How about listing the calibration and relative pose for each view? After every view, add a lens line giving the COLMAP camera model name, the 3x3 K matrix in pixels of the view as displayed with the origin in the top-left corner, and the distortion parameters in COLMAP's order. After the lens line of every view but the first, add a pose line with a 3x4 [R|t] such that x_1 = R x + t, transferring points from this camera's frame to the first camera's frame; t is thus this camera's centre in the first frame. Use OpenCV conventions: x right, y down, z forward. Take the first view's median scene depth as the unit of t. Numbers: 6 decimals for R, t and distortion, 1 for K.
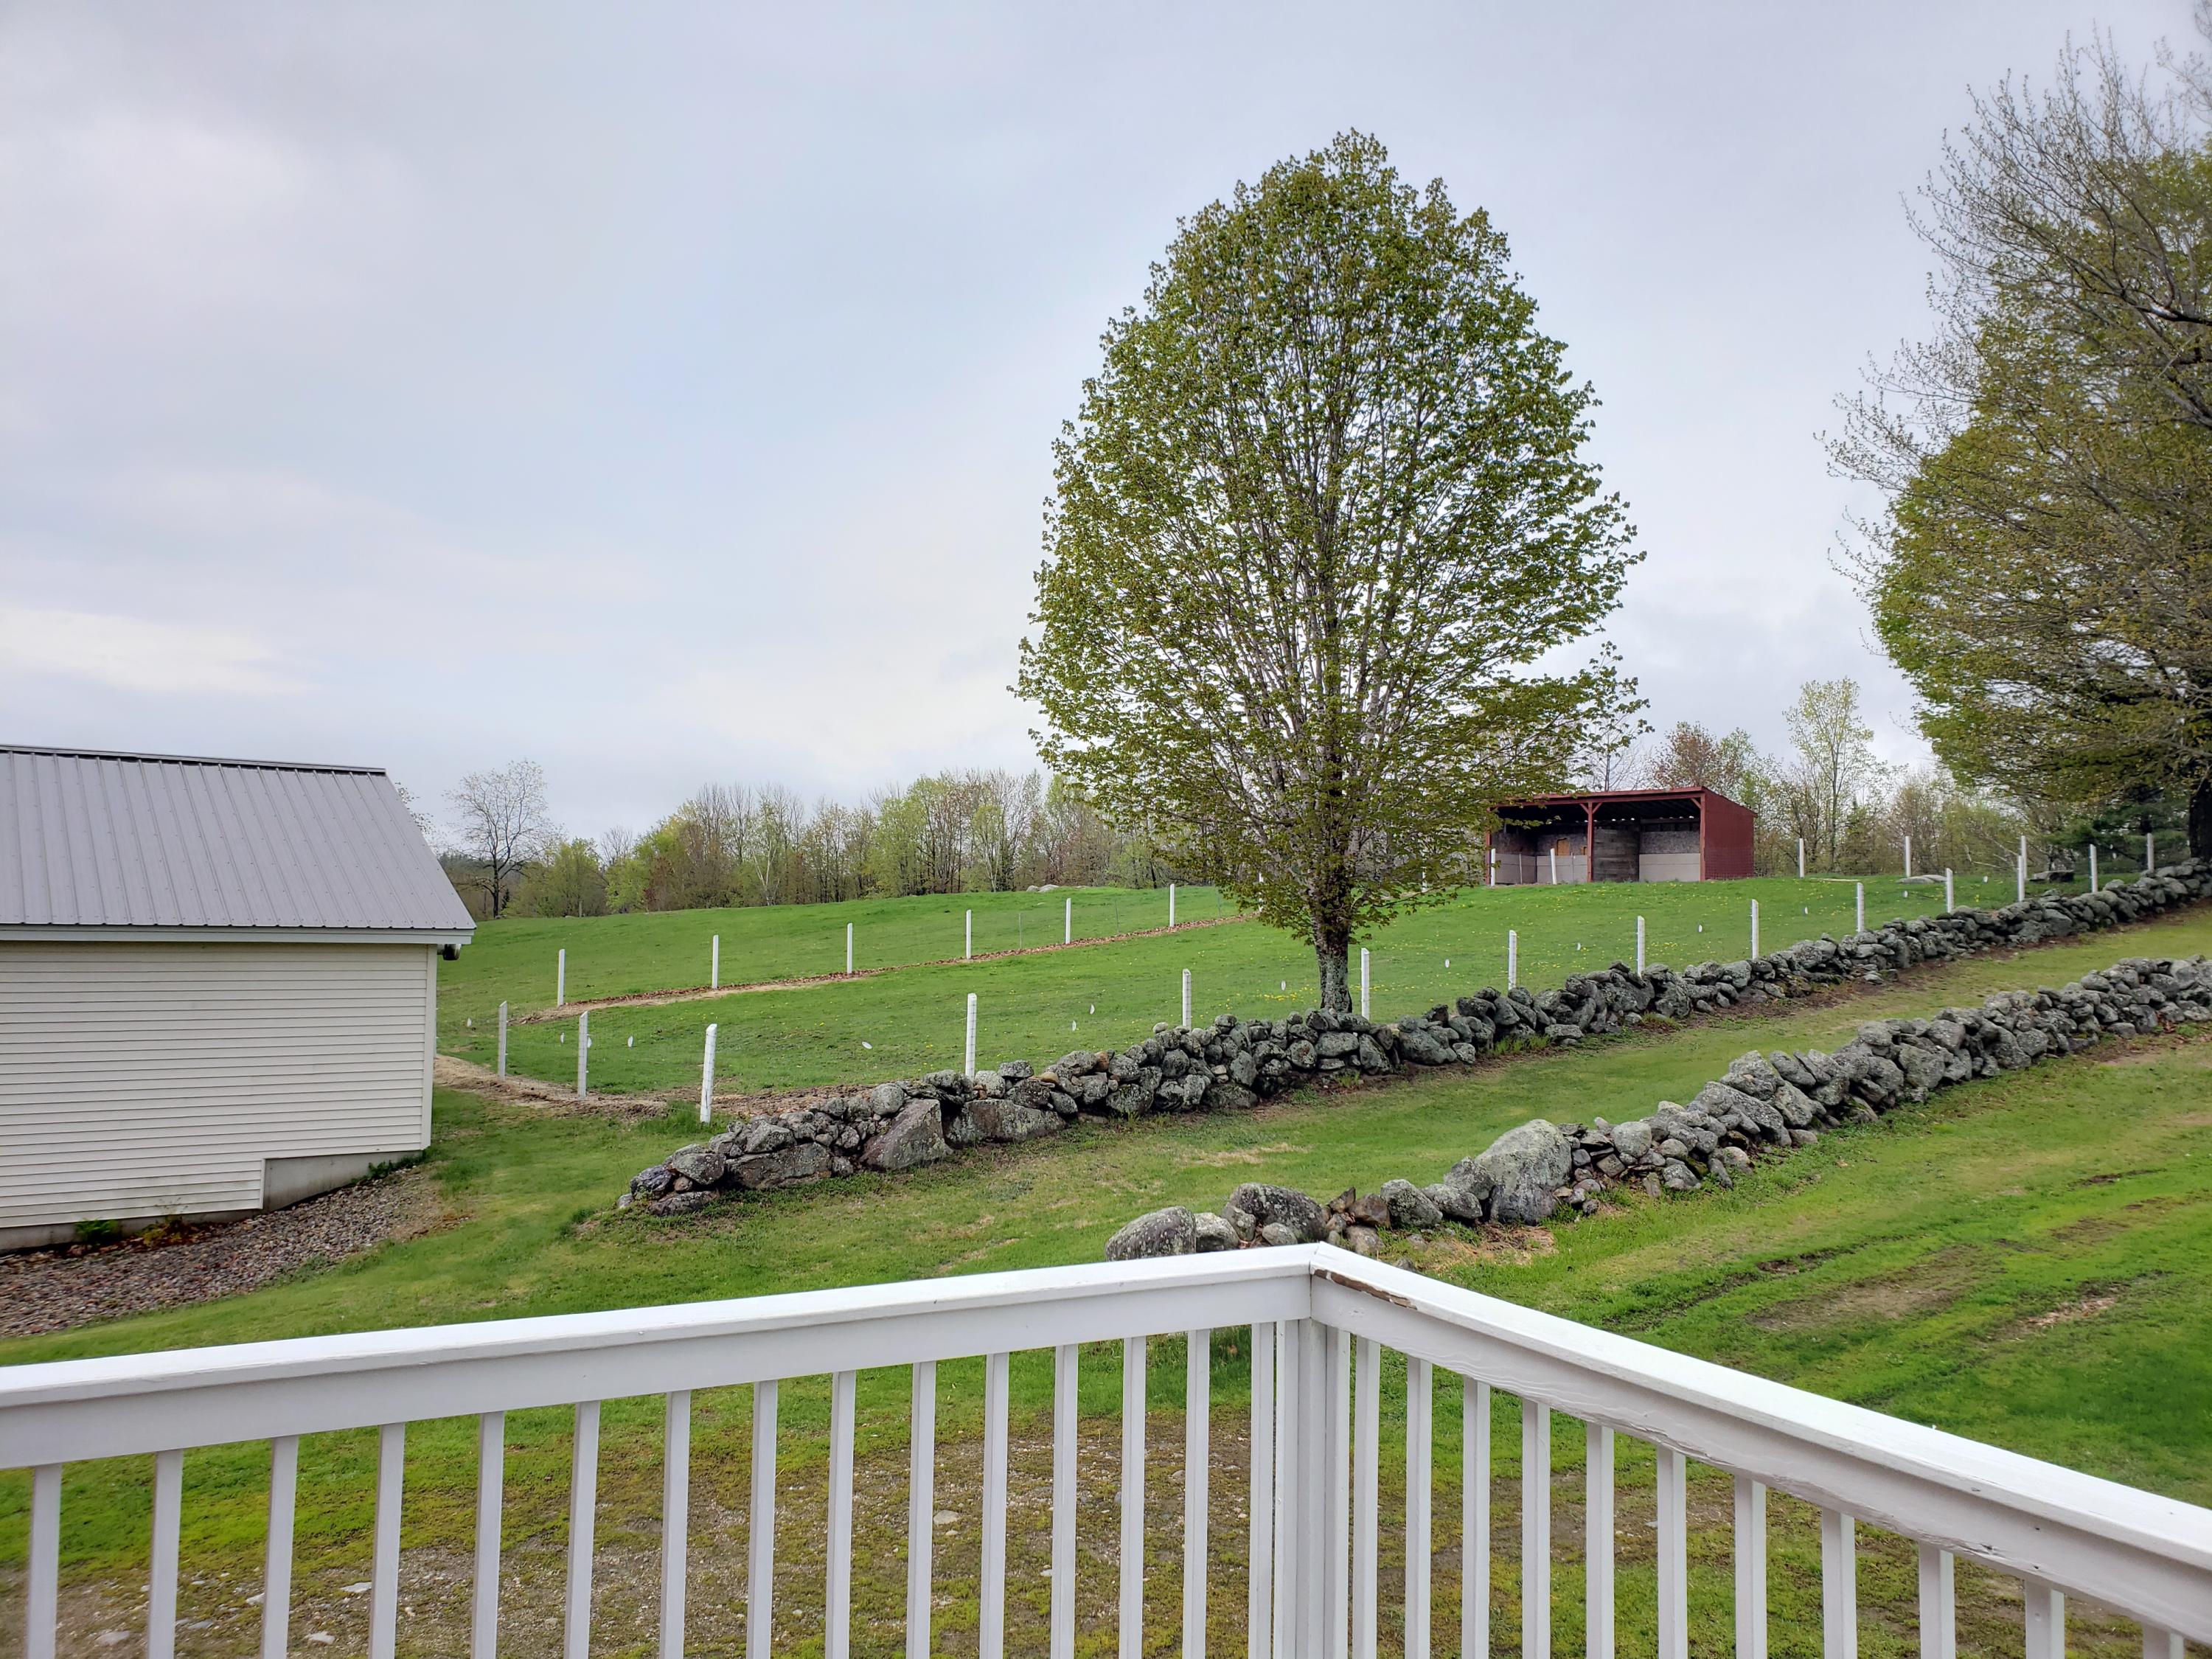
lens RADIAL K [[1647.2, 0, 1105.4], [0, 1647.2, 825.1], [0, 0, 1]] dist [-0.002340, -0.000237]
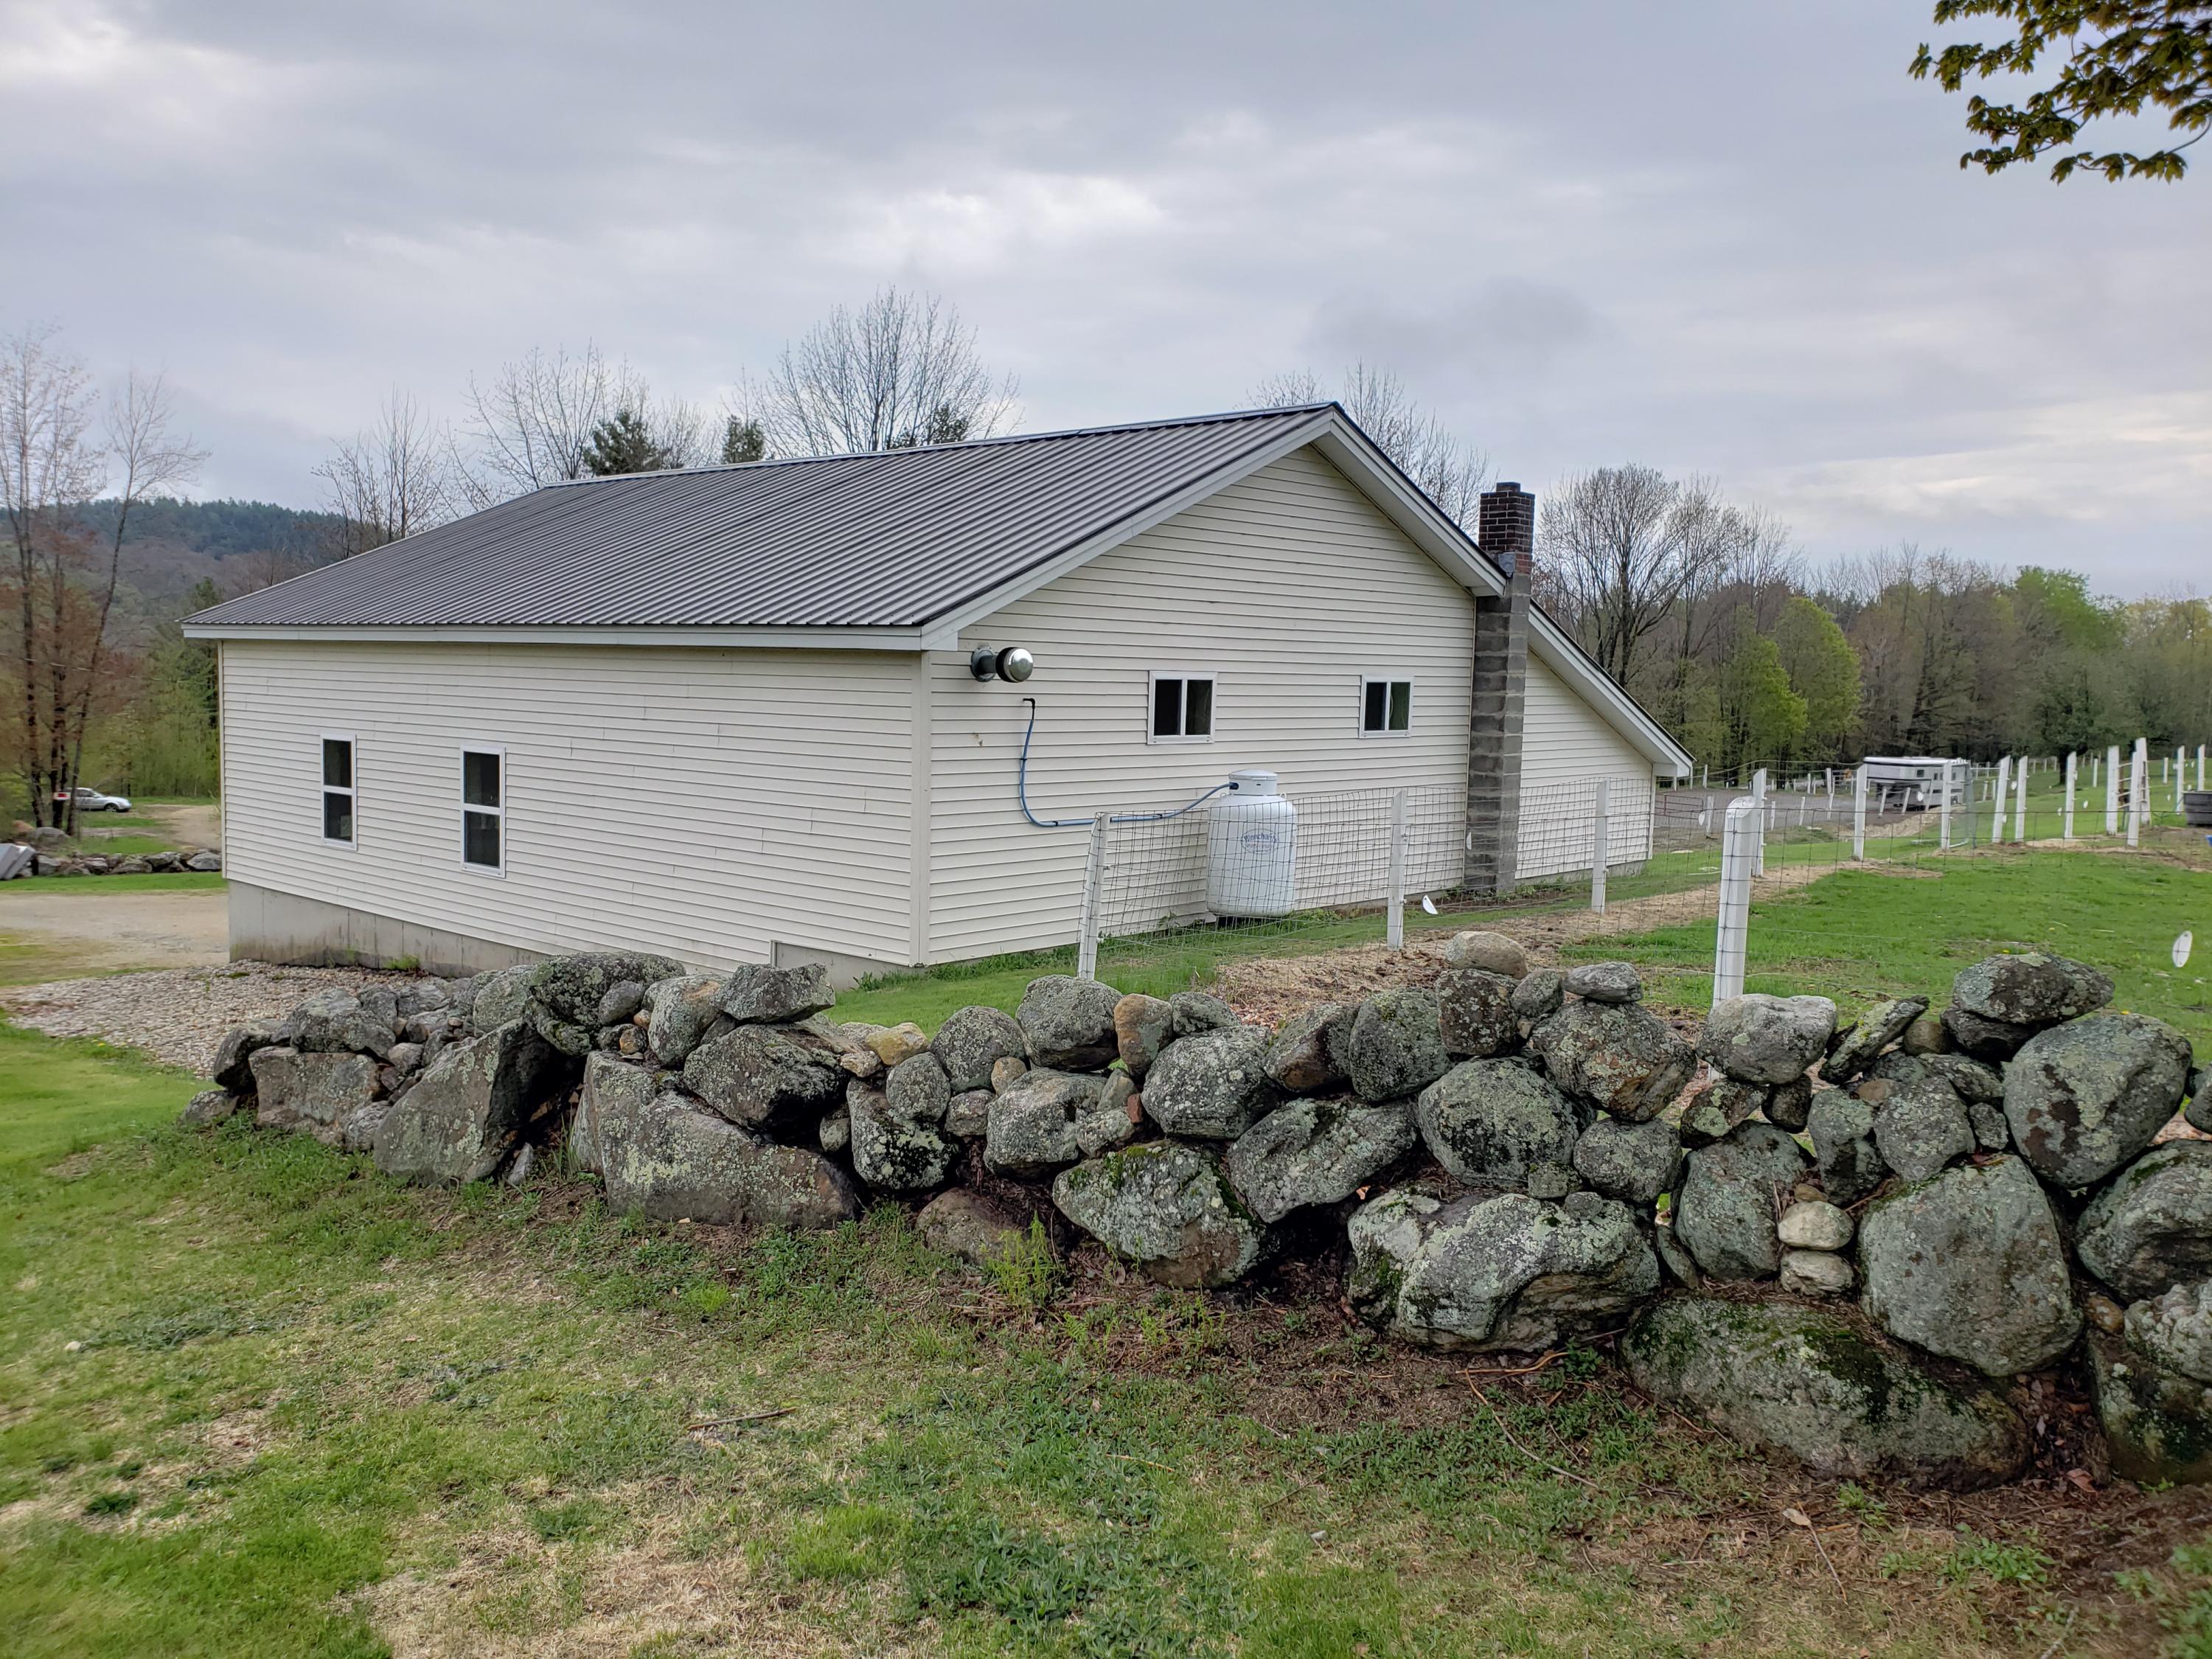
lens RADIAL K [[1647.2, 0, 1105.3], [0, 1647.2, 829.6], [0, 0, 1]] dist [-0.002340, -0.000237]
pose [[0.225298, 0.079386, -0.971050, 0.259617], [0.034914, 0.995377, 0.089475, 0.086586], [0.973664, -0.054062, 0.221485, 0.948387]]
